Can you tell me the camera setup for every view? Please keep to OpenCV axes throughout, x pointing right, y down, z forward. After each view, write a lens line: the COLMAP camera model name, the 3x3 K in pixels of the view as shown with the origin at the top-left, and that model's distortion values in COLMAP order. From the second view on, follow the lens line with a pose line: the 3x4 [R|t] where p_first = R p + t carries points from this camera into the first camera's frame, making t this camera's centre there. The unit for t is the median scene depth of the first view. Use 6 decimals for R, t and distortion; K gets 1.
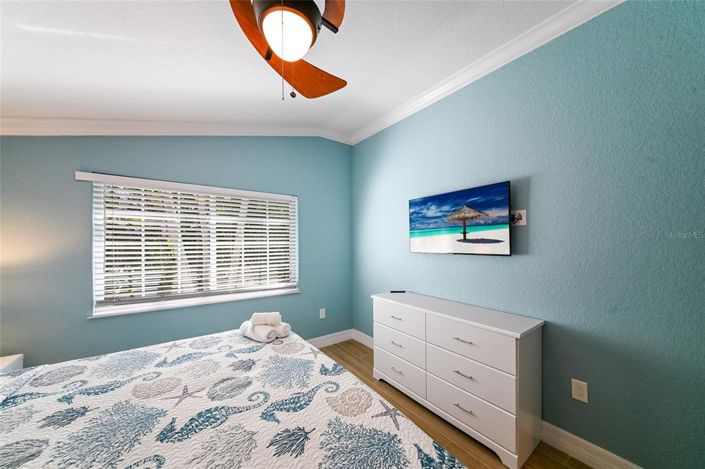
lens RADIAL K [[250.0, 0, 358.8], [0, 250.0, 240.0], [0, 0, 1]] dist [0.000773, -0.000072]
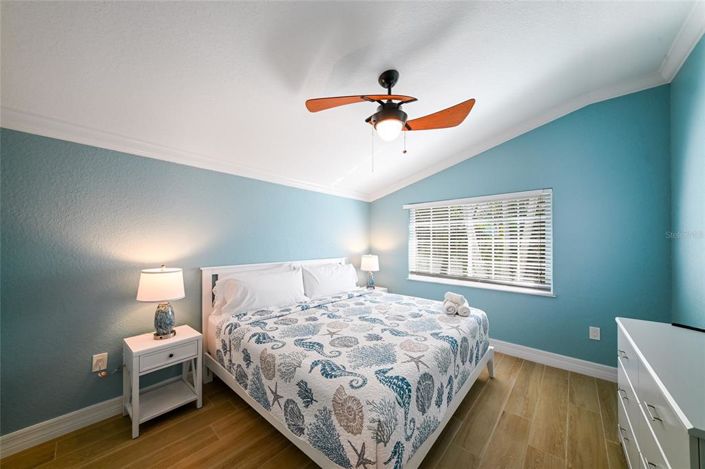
lens RADIAL K [[238.5, 0, 345.4], [0, 238.5, 241.7], [0, 0, 1]] dist [-0.000449, -0.000011]
pose [[0.192194, 0.007101, -0.981331, 0.652783], [0.012191, 0.999879, 0.009623, -0.003856], [0.981281, -0.013813, 0.192084, 0.164273]]
